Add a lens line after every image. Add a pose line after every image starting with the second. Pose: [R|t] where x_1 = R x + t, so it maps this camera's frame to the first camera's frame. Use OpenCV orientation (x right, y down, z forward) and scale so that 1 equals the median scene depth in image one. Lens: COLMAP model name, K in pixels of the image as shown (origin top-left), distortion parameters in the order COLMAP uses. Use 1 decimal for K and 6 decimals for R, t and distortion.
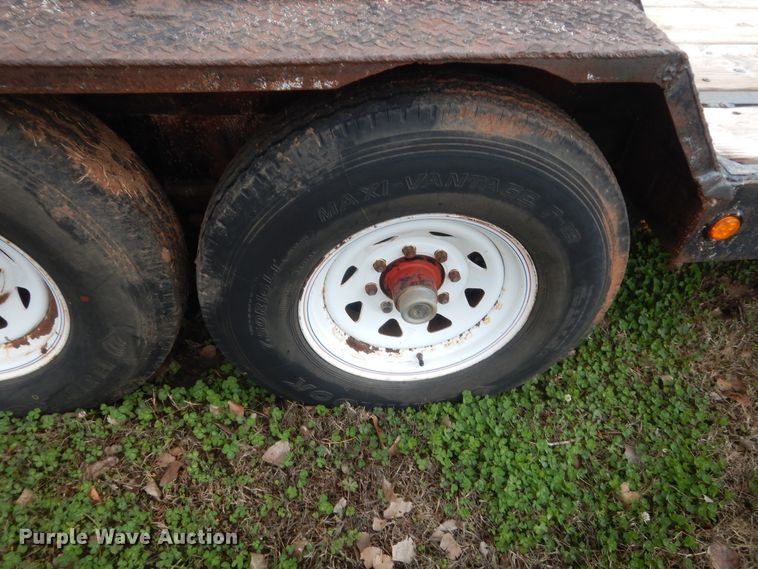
lens RADIAL K [[552.1, 0, 379.0], [0, 552.1, 284.5], [0, 0, 1]] dist [0.011930, -0.006000]
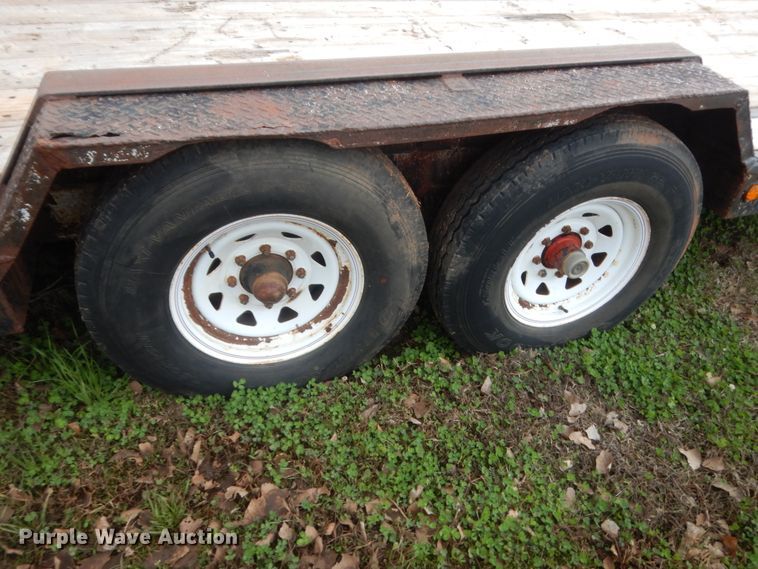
lens RADIAL K [[552.1, 0, 379.0], [0, 552.1, 284.5], [0, 0, 1]] dist [0.011930, -0.006000]
pose [[0.979619, -0.121848, 0.159684, -0.712156], [0.132996, 0.989234, -0.061055, 0.112900], [-0.150526, 0.081048, 0.985278, -0.390955]]
